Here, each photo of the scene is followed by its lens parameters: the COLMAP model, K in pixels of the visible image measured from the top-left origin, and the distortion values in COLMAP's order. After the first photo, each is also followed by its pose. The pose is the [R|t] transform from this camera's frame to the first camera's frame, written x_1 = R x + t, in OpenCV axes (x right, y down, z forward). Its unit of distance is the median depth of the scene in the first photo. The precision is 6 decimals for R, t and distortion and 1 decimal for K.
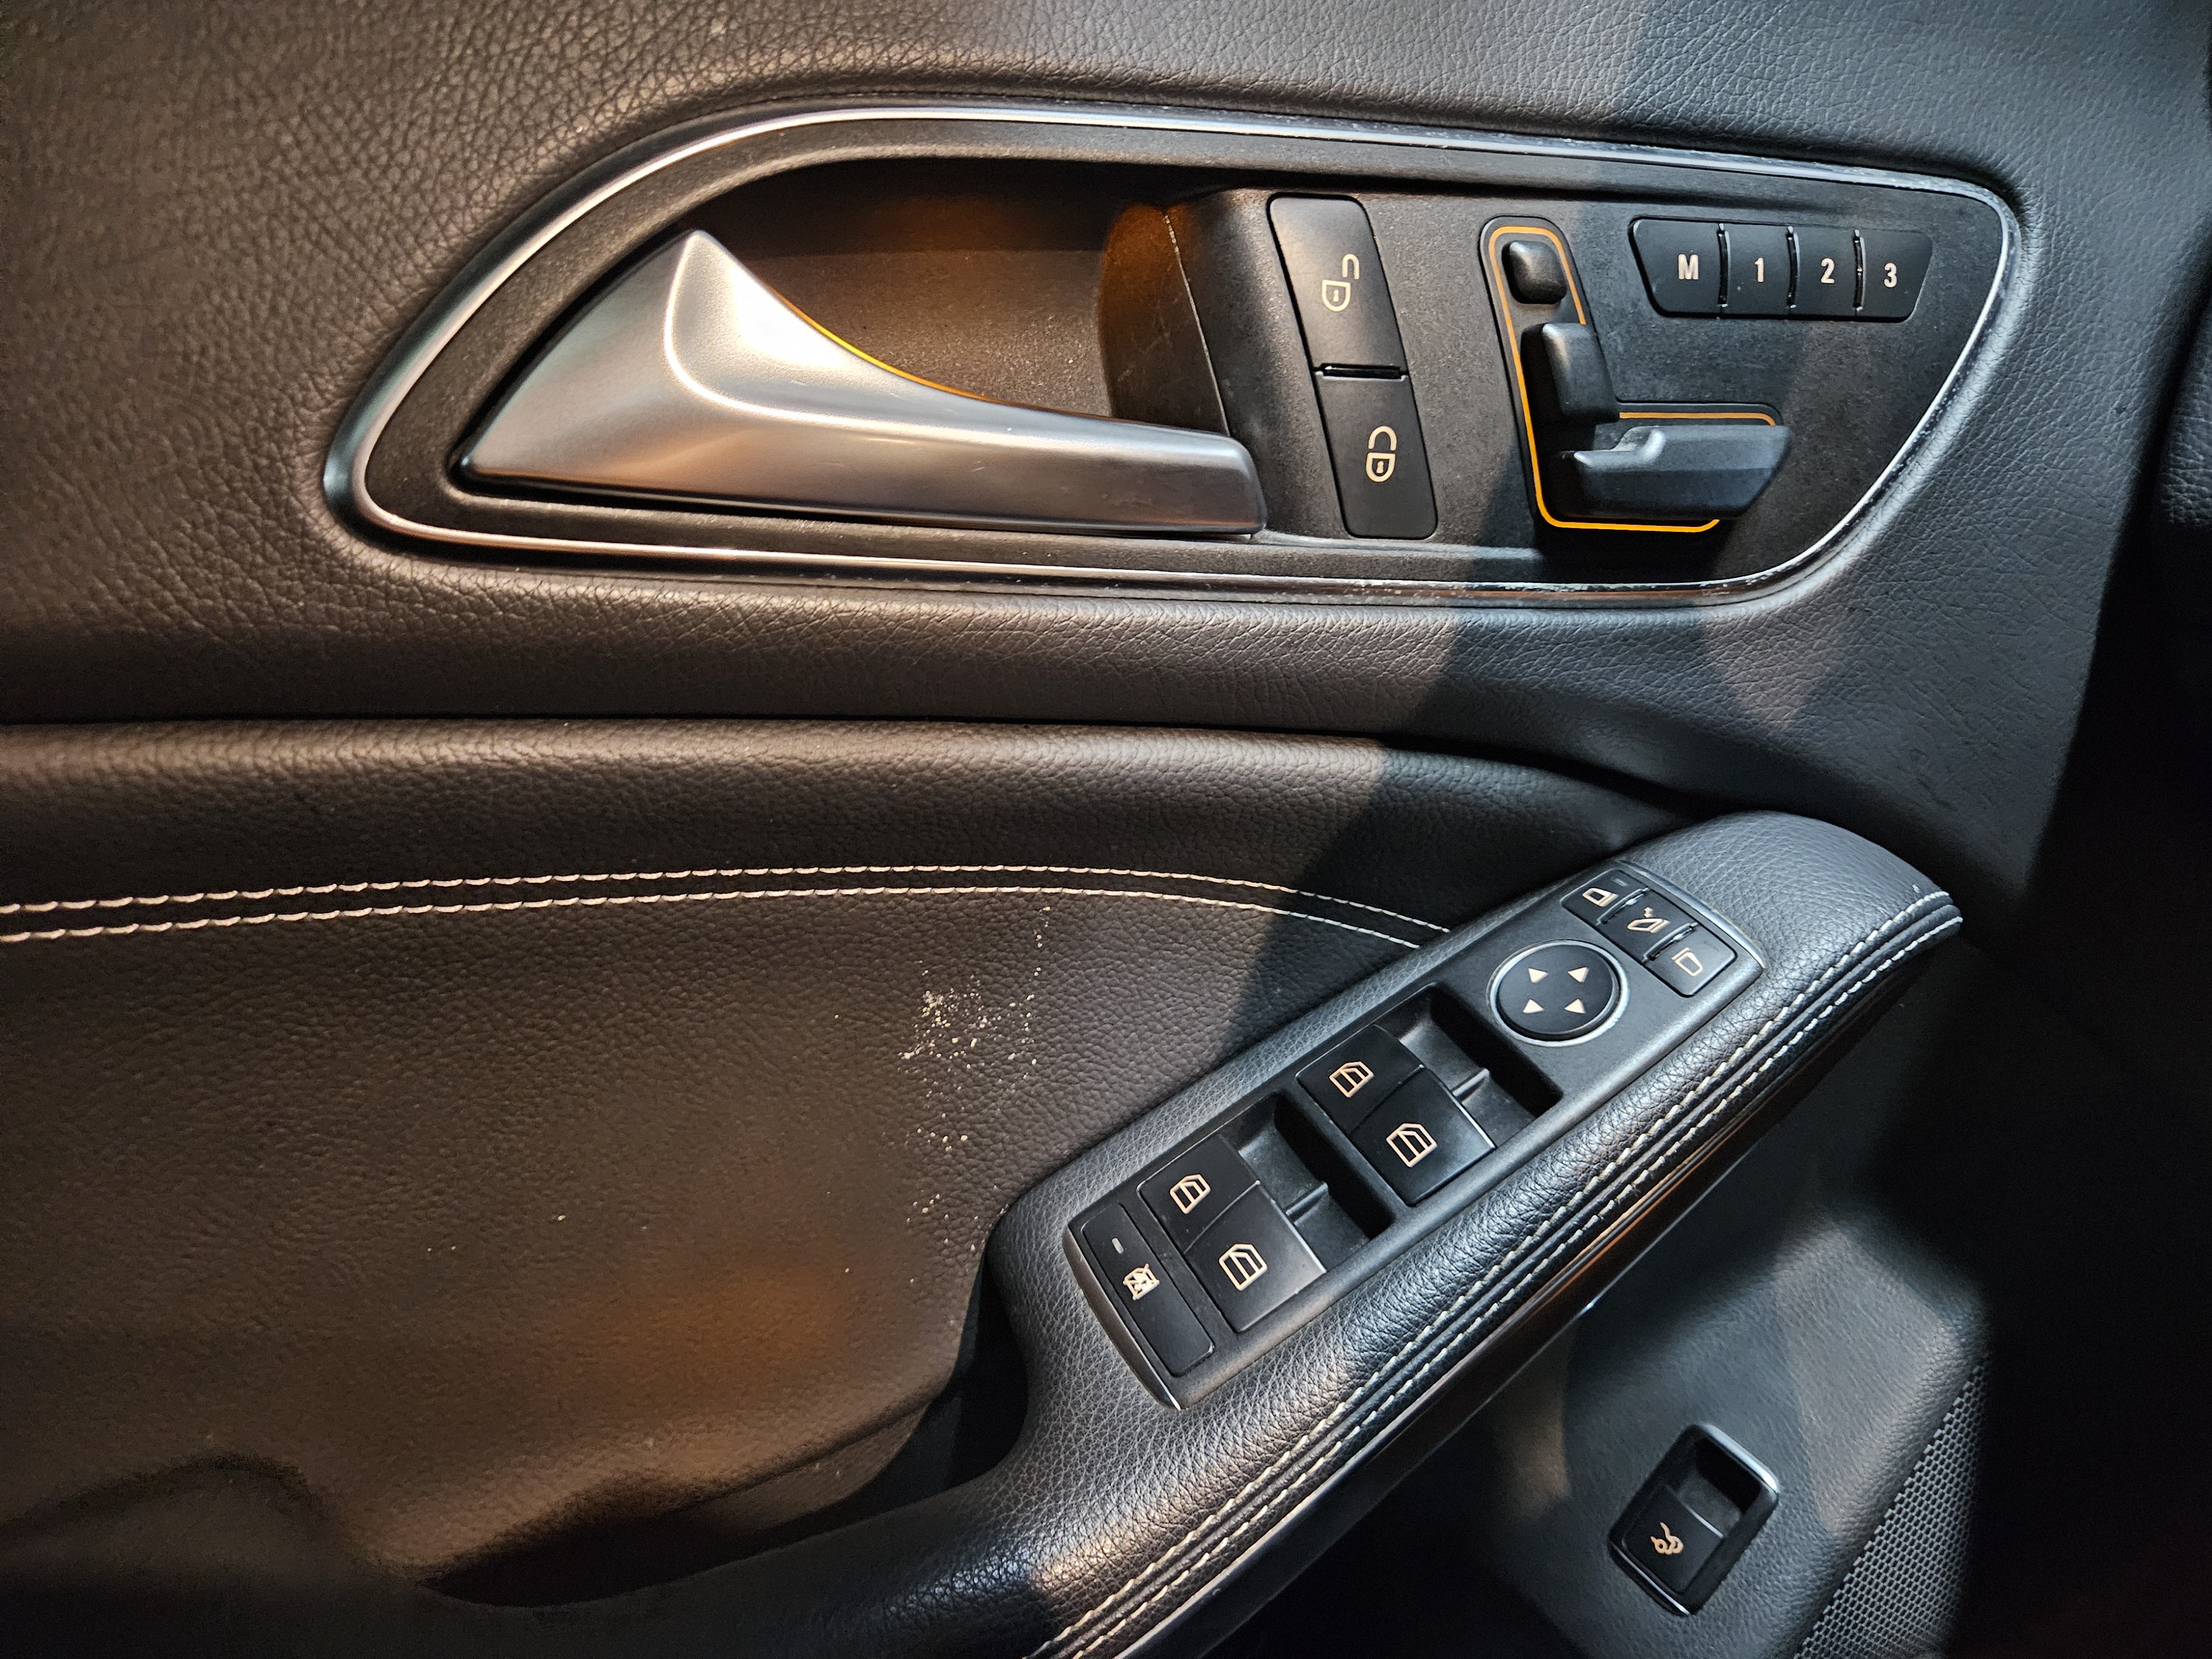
lens RADIAL K [[1499.6, 0, 1110.0], [0, 1499.6, 854.9], [0, 0, 1]] dist [0.053517, -0.050136]
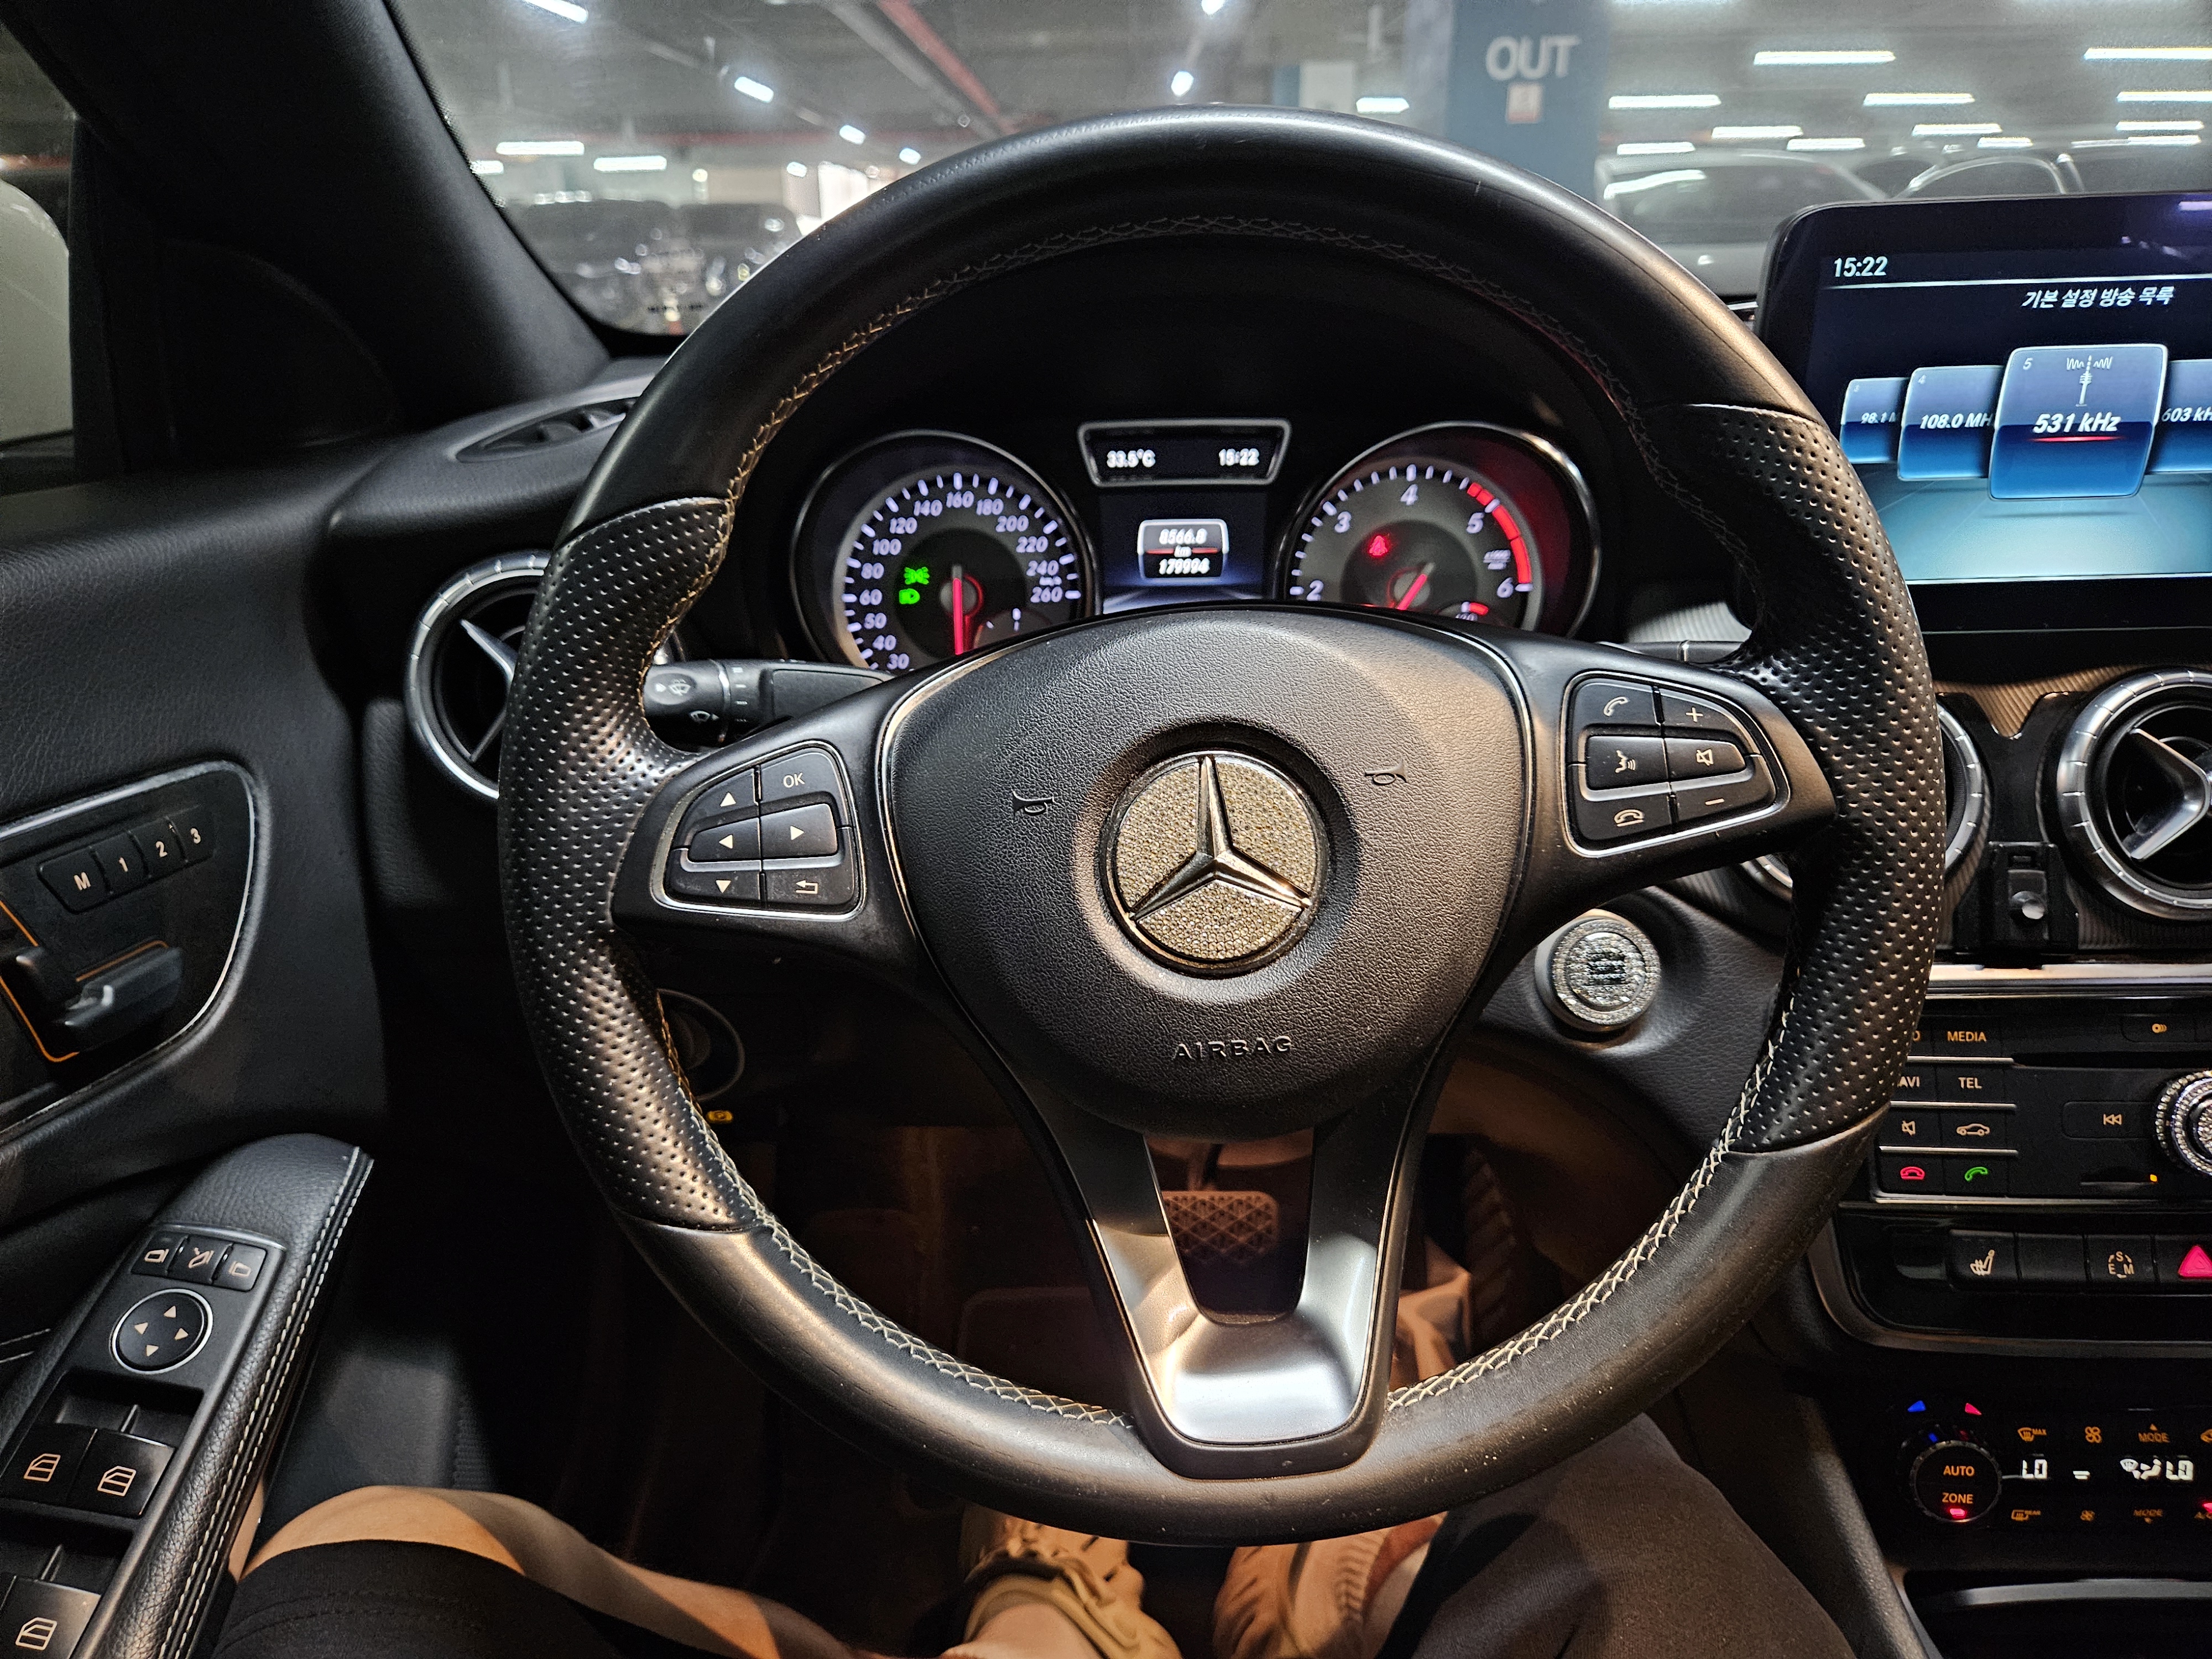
lens RADIAL K [[1499.6, 0, 1110.0], [0, 1499.6, 854.9], [0, 0, 1]] dist [0.053517, -0.050136]
pose [[0.440052, -0.281624, 0.852668, -0.449091], [0.294714, 0.942246, 0.159111, -0.322315], [-0.848232, 0.181276, 0.497636, -0.641353]]
